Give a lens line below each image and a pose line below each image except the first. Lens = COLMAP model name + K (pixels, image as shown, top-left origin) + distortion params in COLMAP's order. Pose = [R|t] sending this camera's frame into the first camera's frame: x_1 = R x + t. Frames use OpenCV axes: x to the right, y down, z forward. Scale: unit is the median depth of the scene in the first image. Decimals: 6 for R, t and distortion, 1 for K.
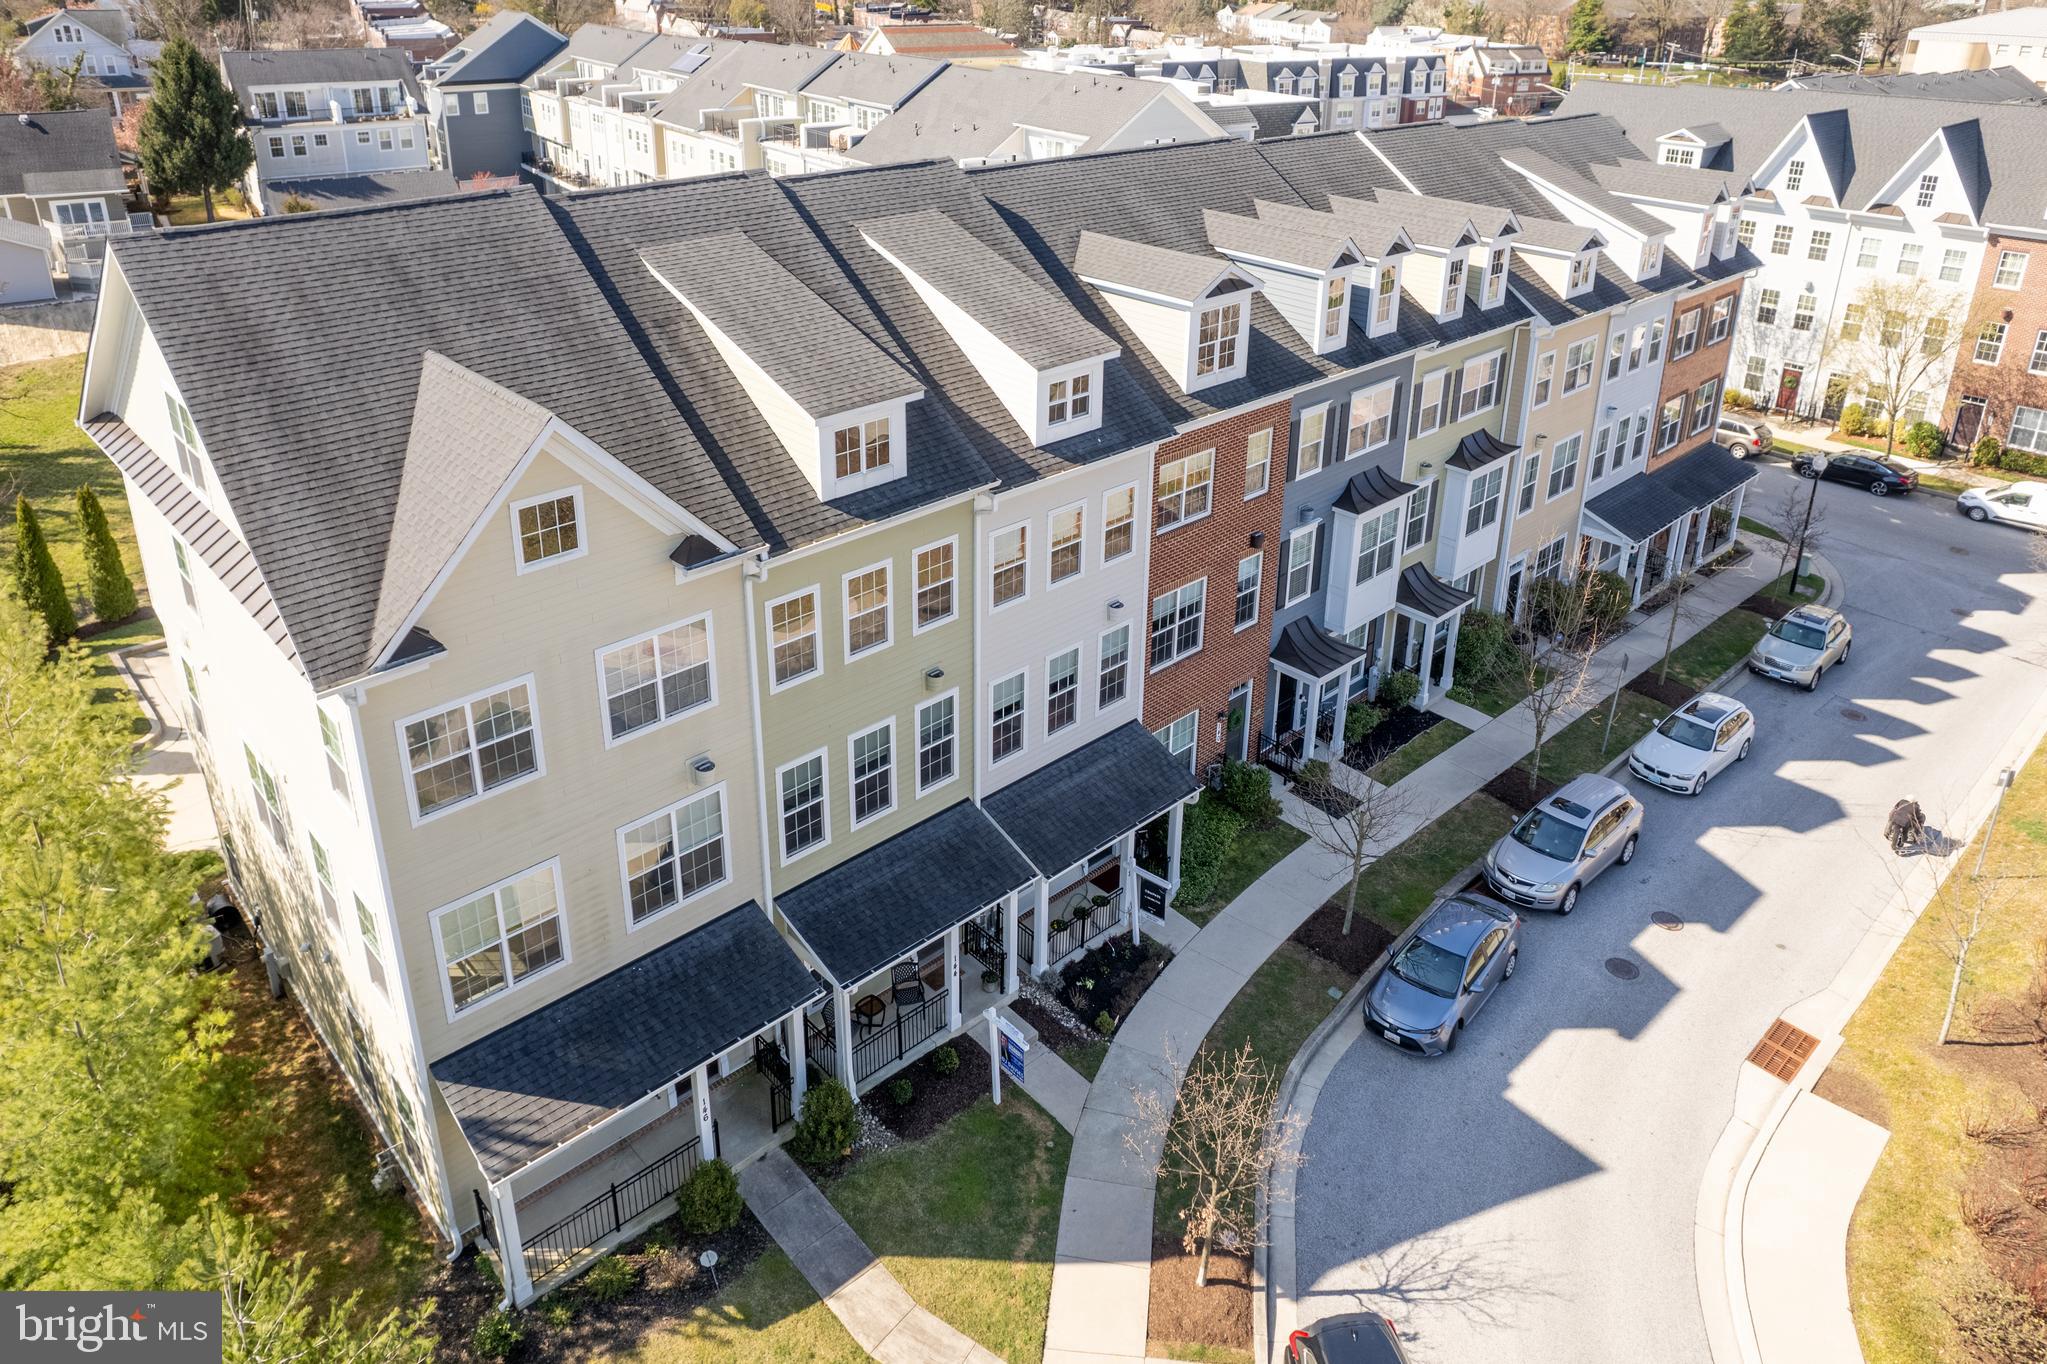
lens RADIAL K [[1424.9, 0, 992.6], [0, 1424.9, 414.6], [0, 0, 1]] dist [-0.055844, 0.034379]
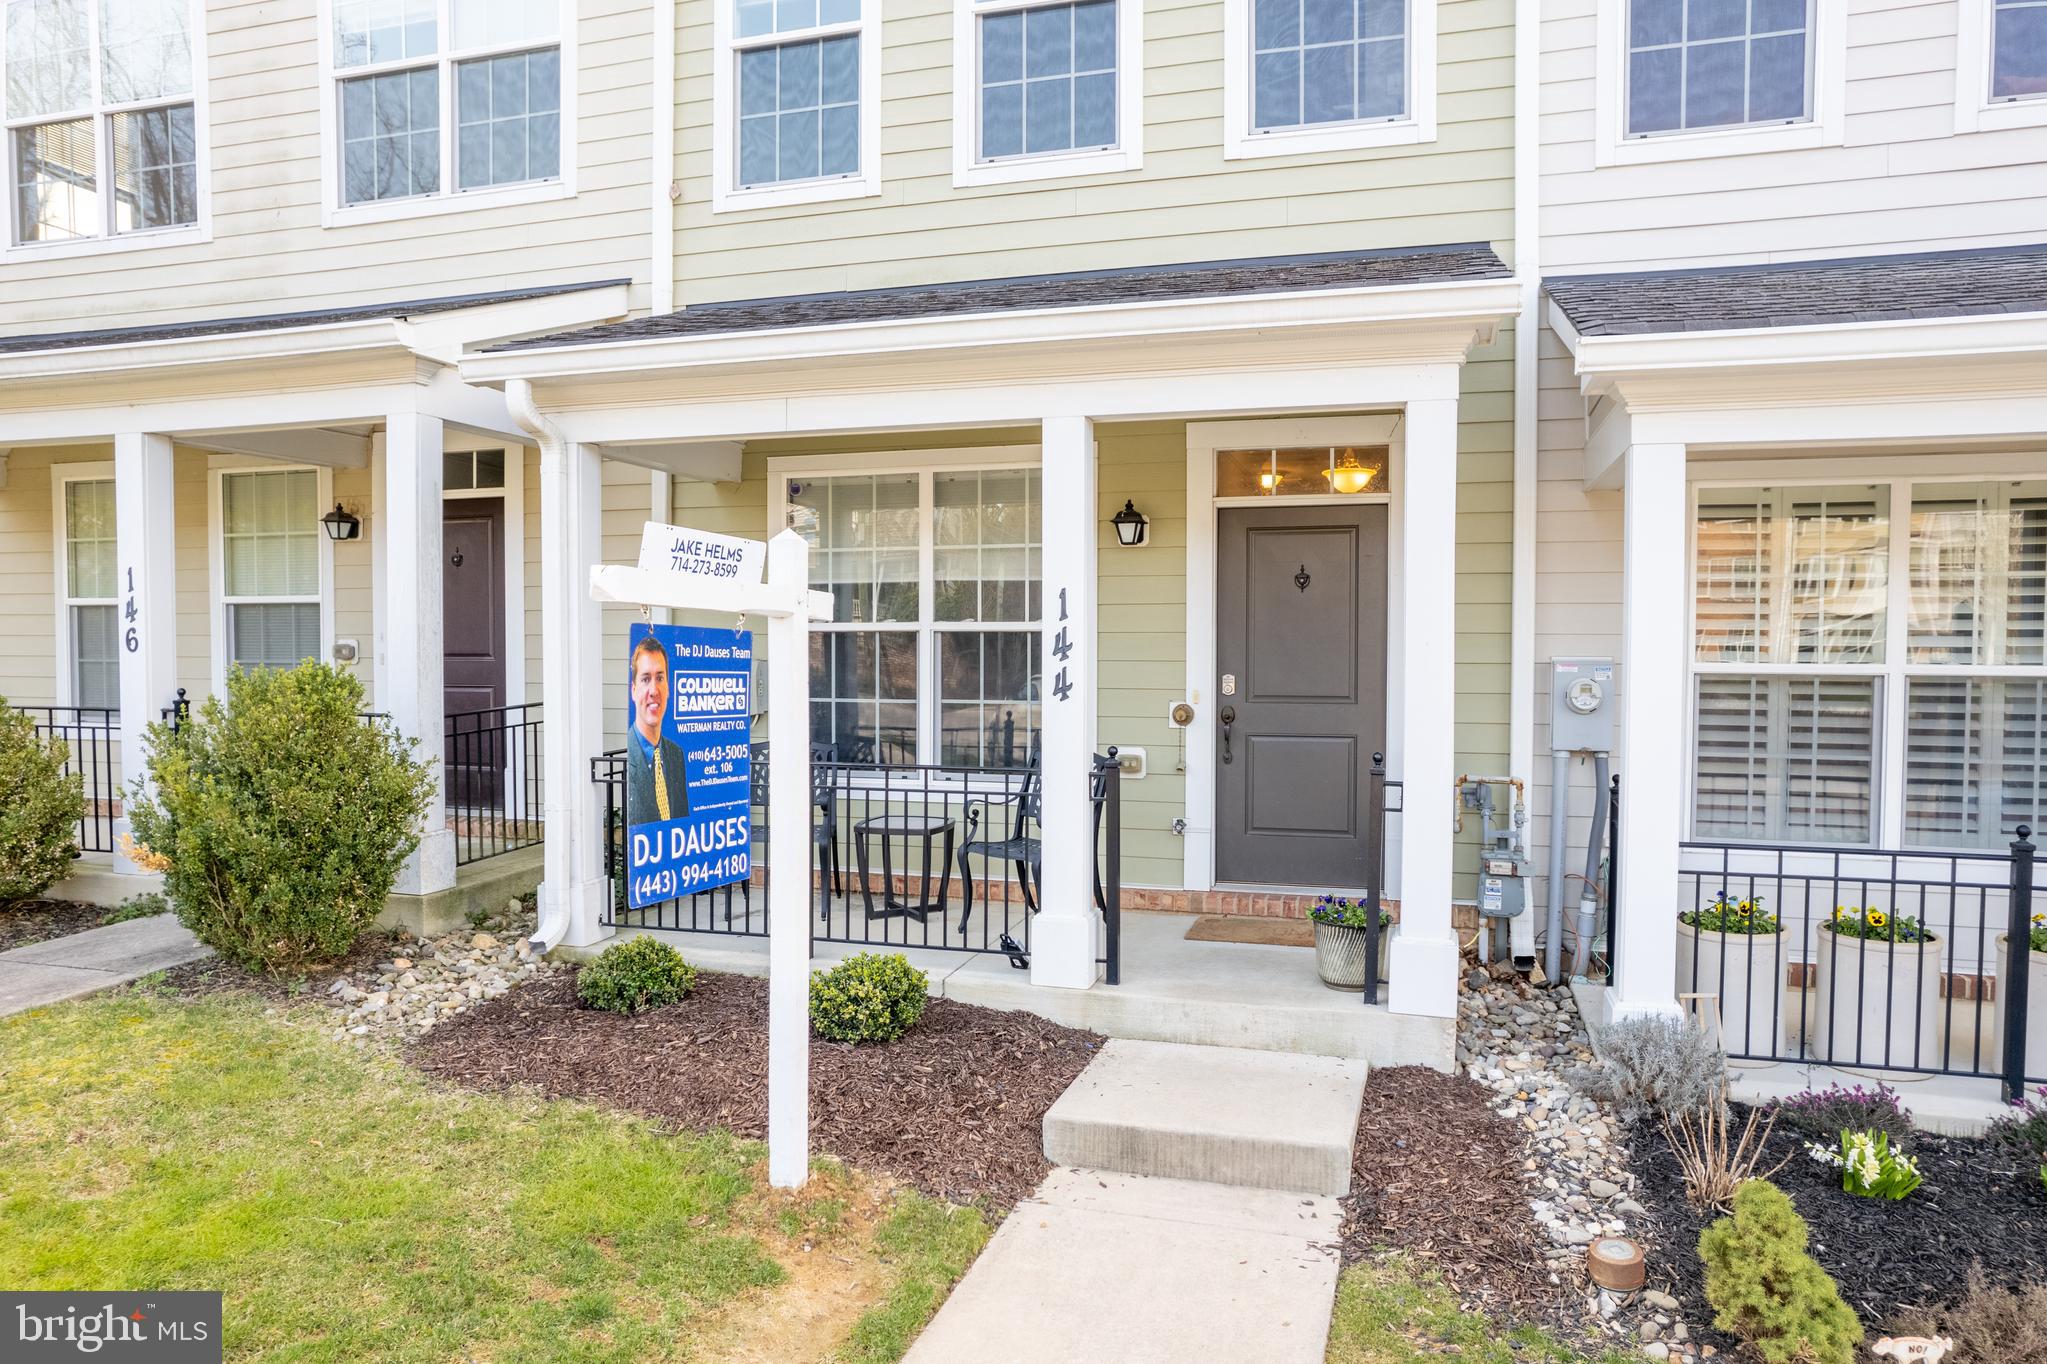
lens RADIAL K [[1322.8, 0, 1023.5], [0, 1322.8, 682.0], [0, 0, 1]] dist [-0.060663, 0.054198]
pose [[0.503455, 0.019223, -0.863807, 0.143361], [-0.281186, 0.948975, -0.142765, 0.390532], [0.816987, 0.314766, 0.483172, 0.813516]]
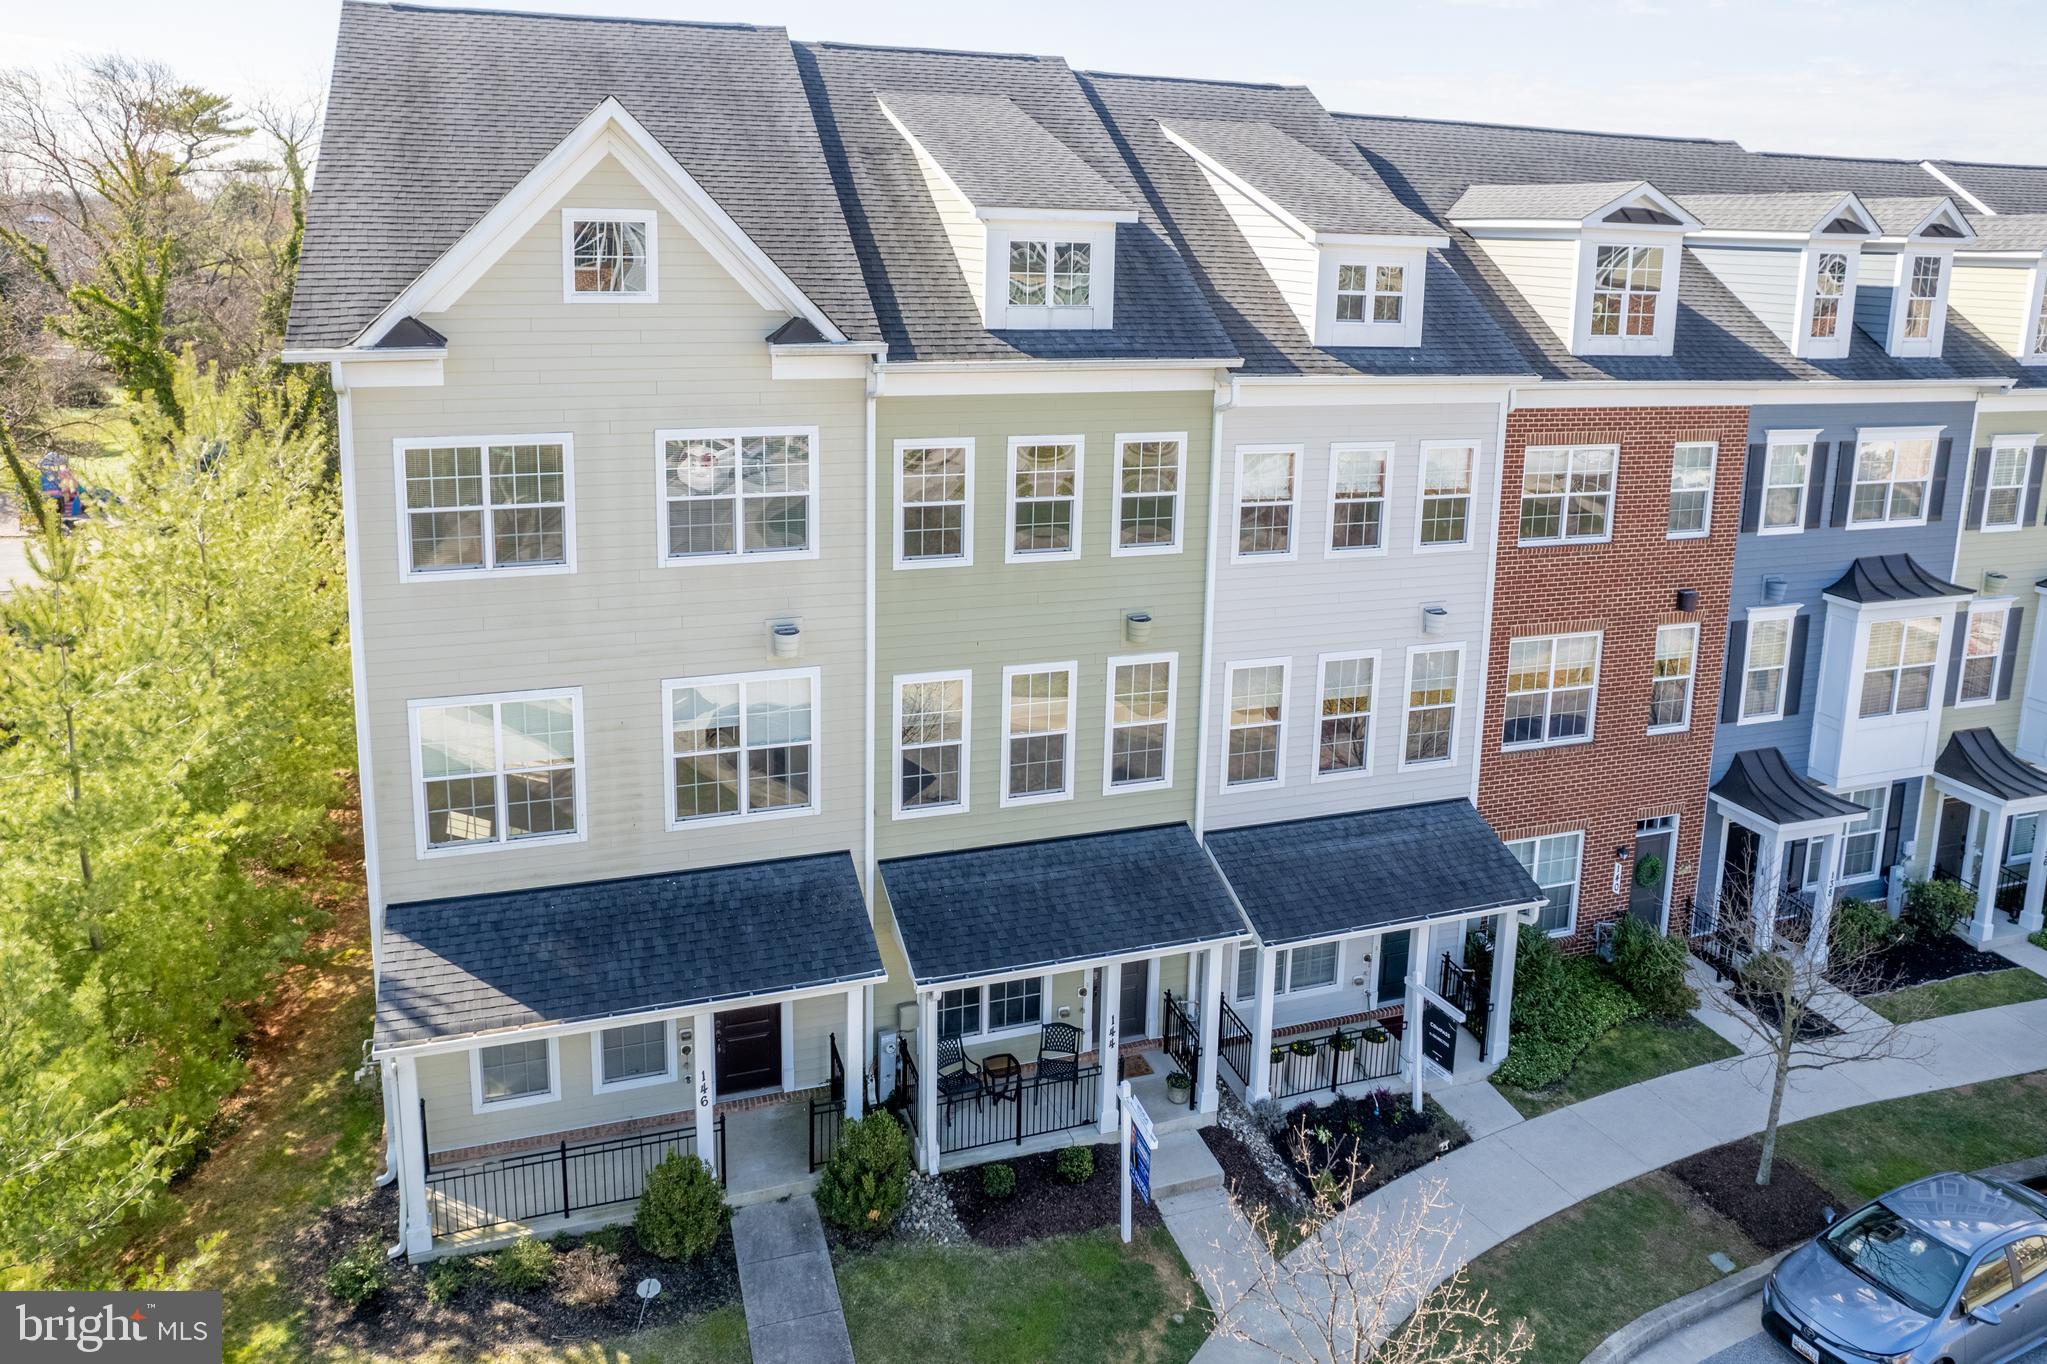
lens RADIAL K [[1424.9, 0, 992.6], [0, 1424.9, 414.6], [0, 0, 1]] dist [-0.055844, 0.034379]
pose [[0.914160, 0.072859, -0.398751, 0.165003], [-0.150105, 0.974627, -0.166044, 0.194285], [0.376536, 0.211646, 0.901902, 0.242463]]
